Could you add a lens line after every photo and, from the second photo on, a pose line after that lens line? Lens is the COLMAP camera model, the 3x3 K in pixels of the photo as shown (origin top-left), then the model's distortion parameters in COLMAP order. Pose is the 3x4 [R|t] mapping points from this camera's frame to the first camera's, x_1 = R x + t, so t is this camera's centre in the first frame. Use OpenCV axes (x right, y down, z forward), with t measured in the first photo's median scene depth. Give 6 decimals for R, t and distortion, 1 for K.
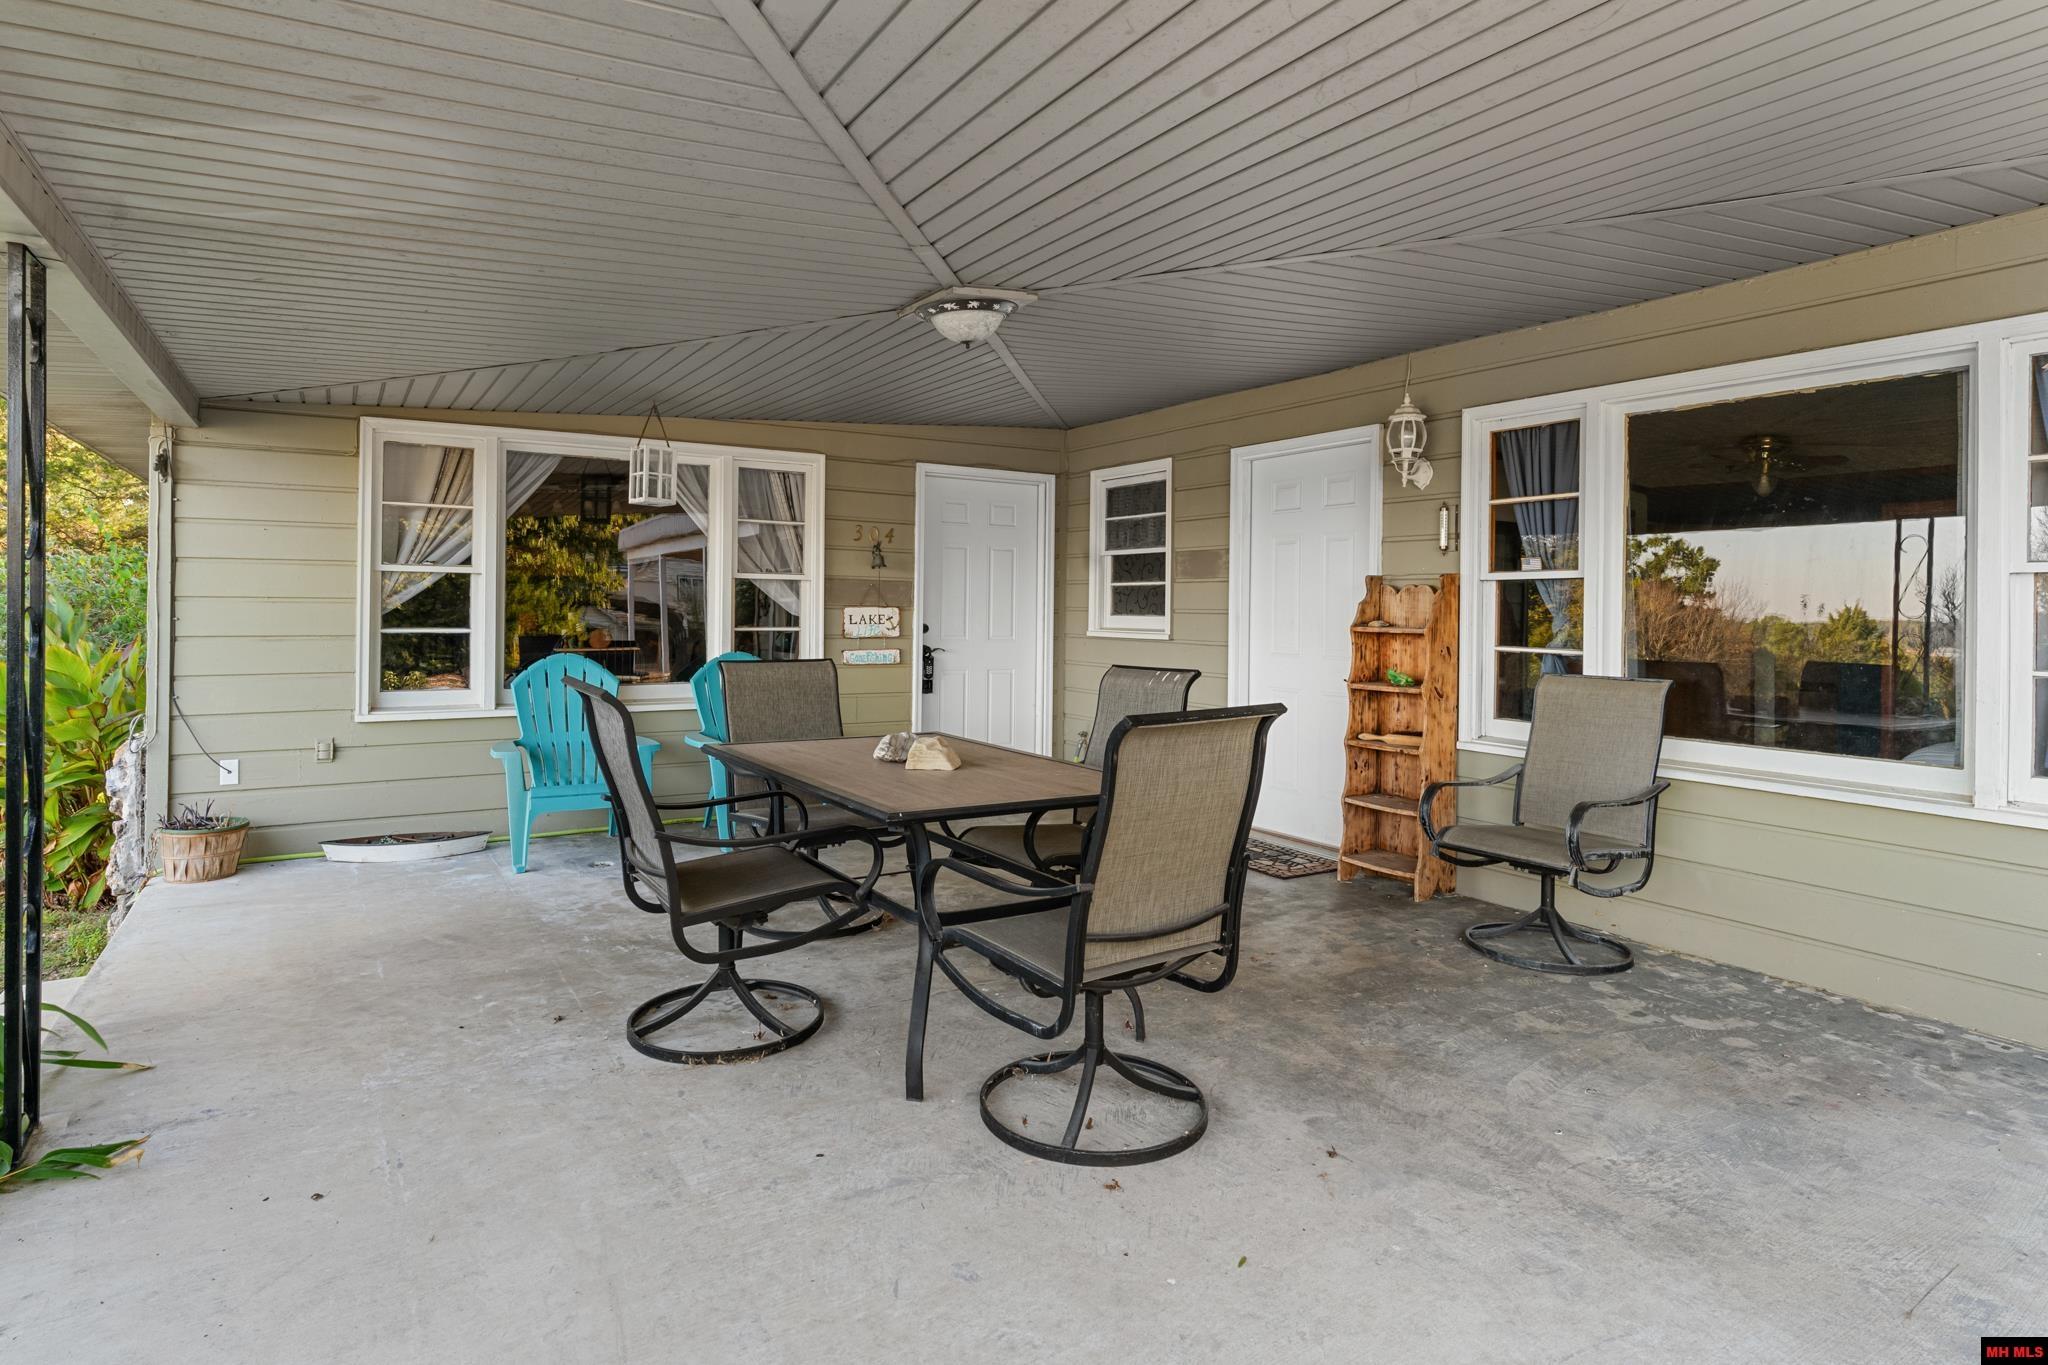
lens RADIAL K [[1155.2, 0, 1022.4], [0, 1155.2, 621.9], [0, 0, 1]] dist [-0.004964, 0.000016]
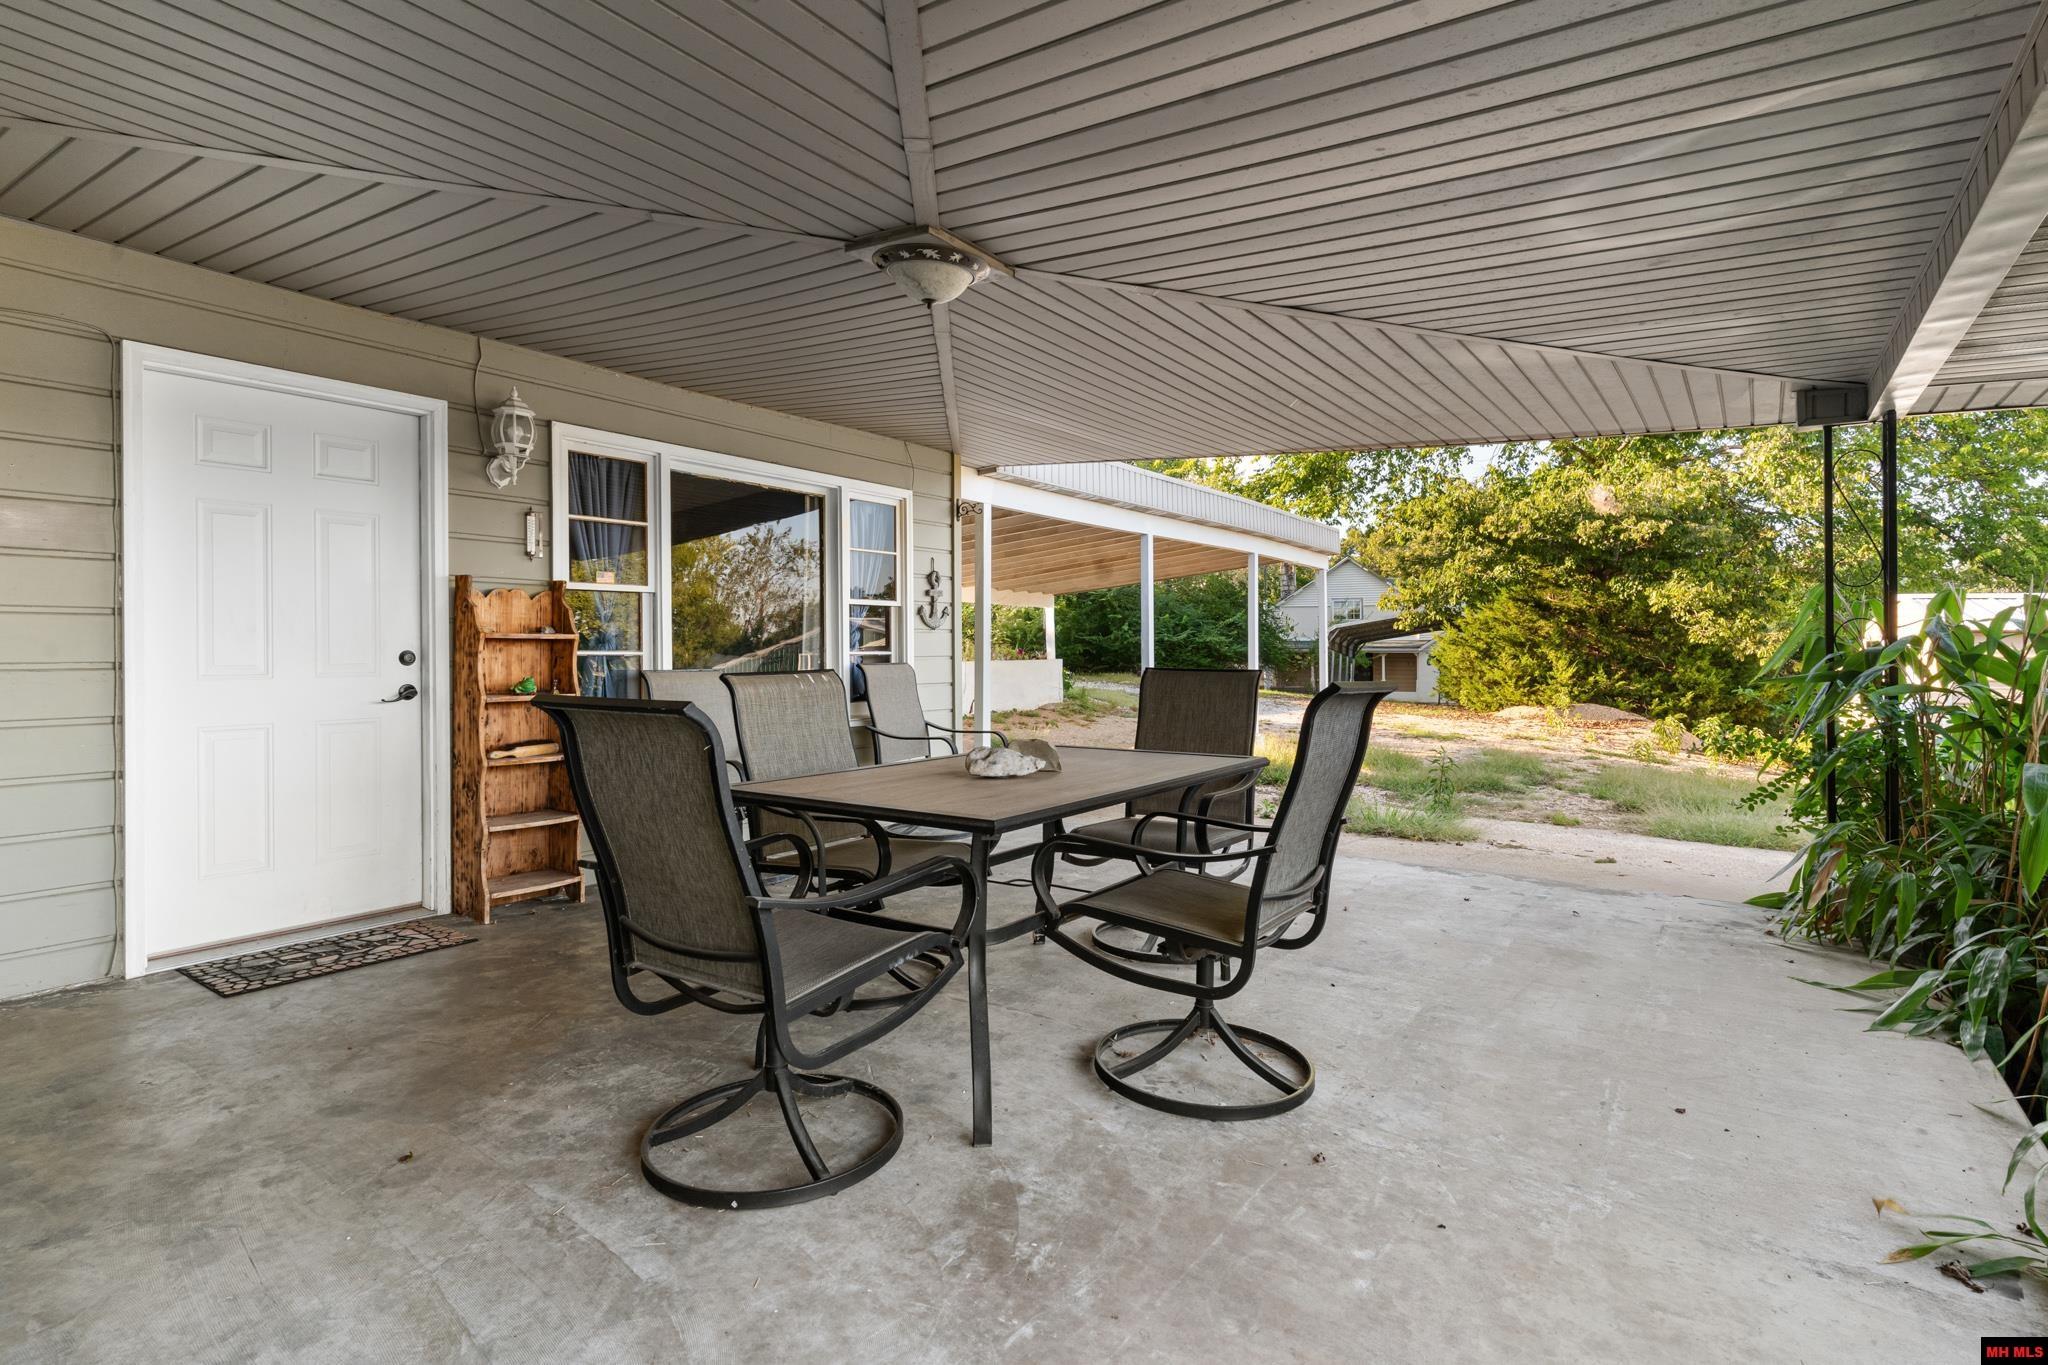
lens RADIAL K [[1027.8, 0, 1022.5], [0, 1027.8, 641.9], [0, 0, 1]] dist [-0.000549, 0.000699]
pose [[-0.411842, -0.005783, 0.911237, -0.619807], [0.009888, 0.999893, 0.010815, 0.006880], [-0.911201, 0.013464, -0.411741, 0.980094]]
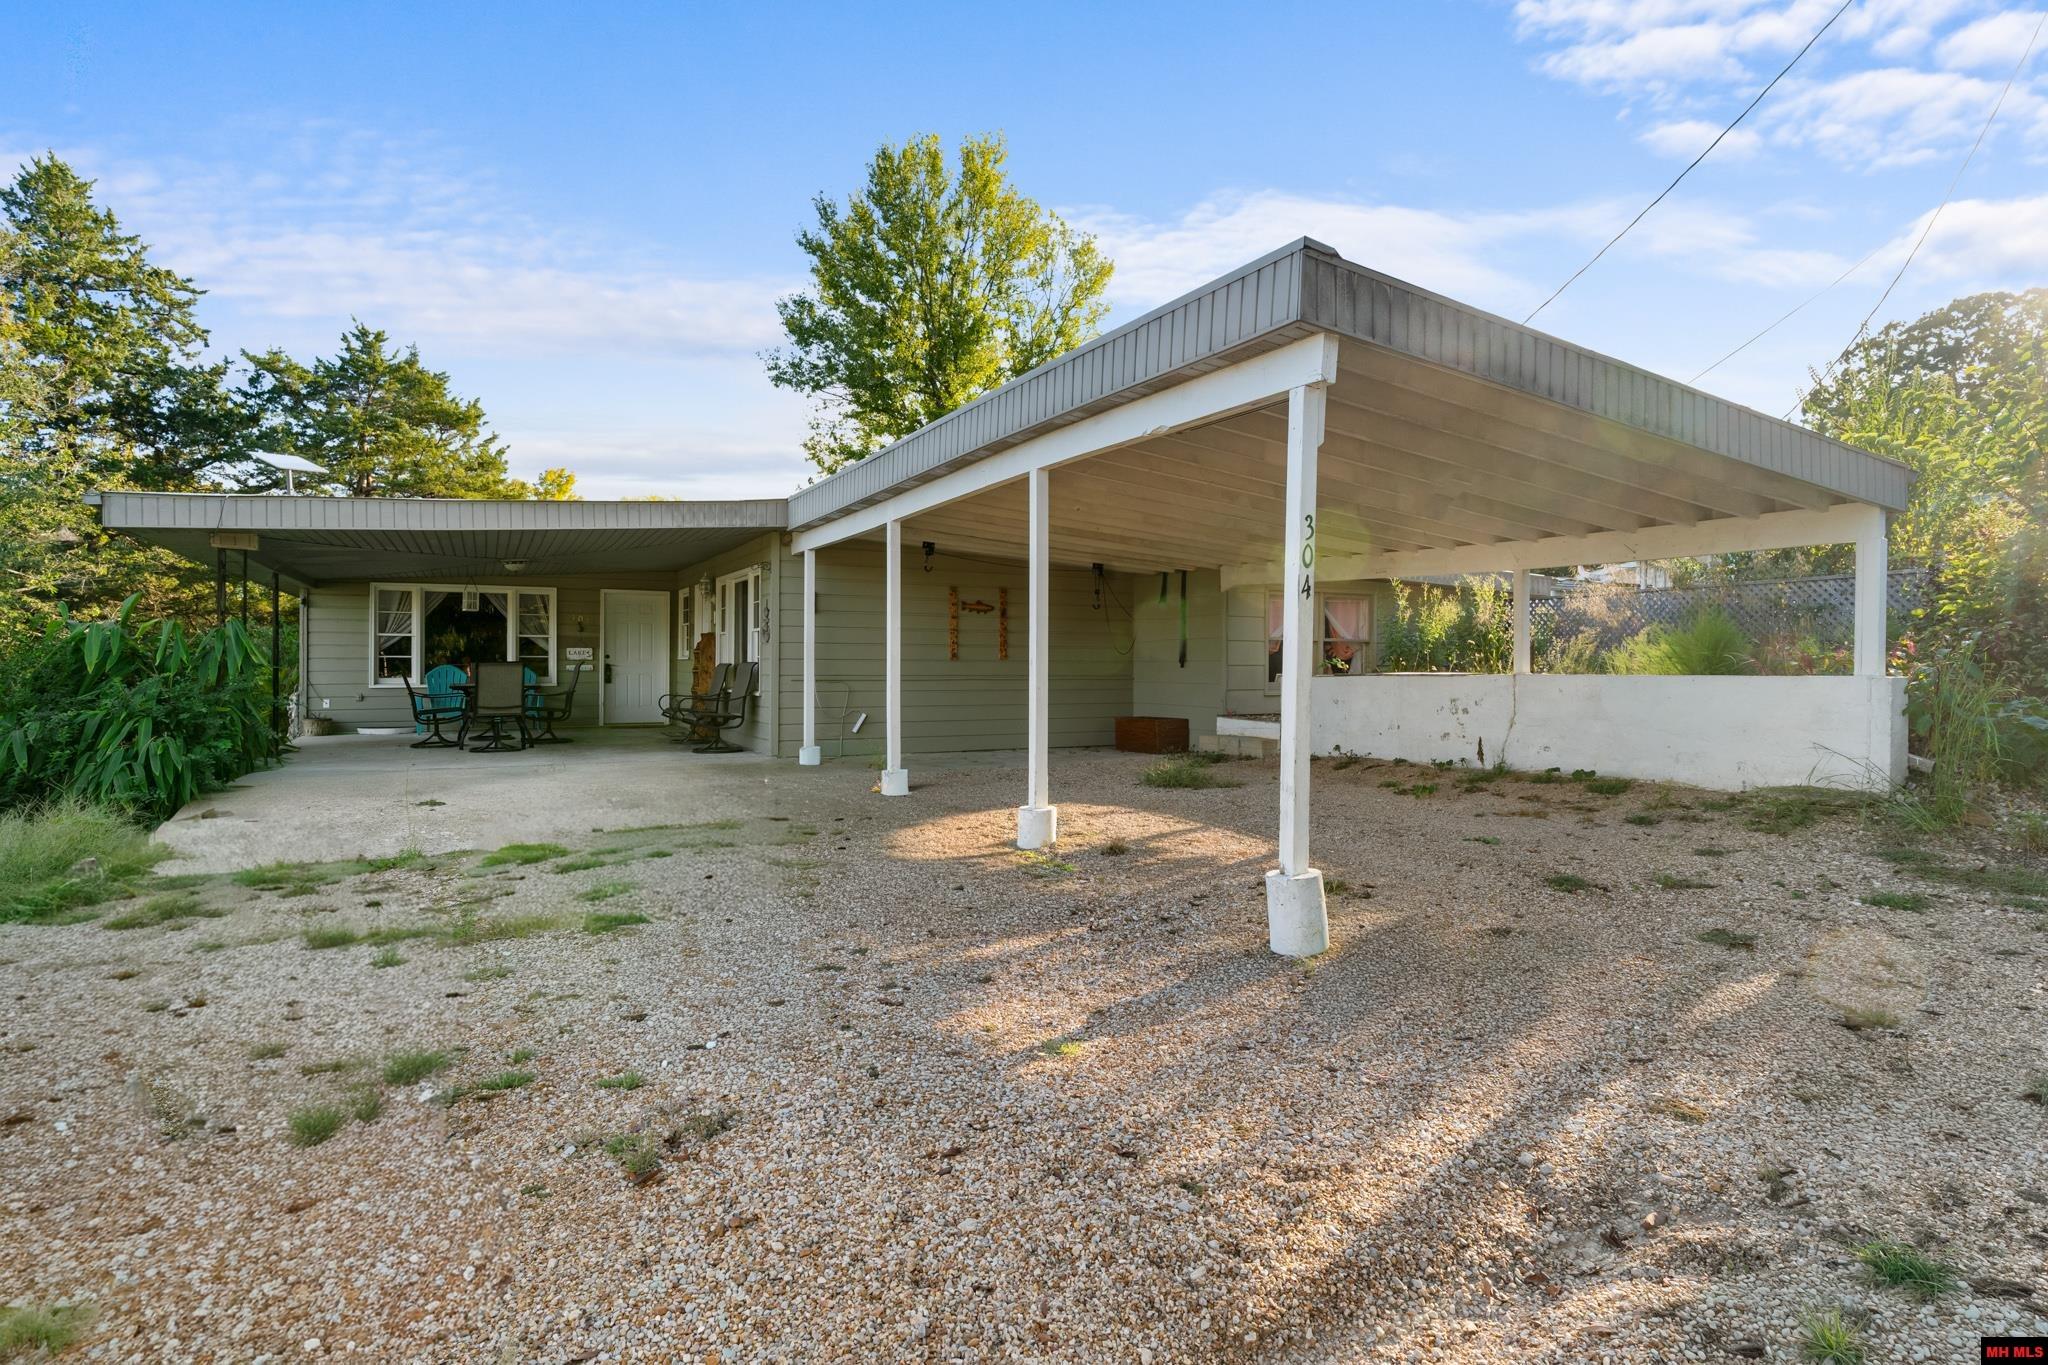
lens RADIAL K [[1075.3, 0, 1024.0], [0, 1075.3, 682.5], [0, 0, 1]] dist [0.000652, -0.000408]
pose [[0.997814, -0.006453, -0.065770, 1.206751], [0.007072, 0.999933, 0.009187, 0.058500], [0.065706, -0.009632, 0.997793, -1.544225]]
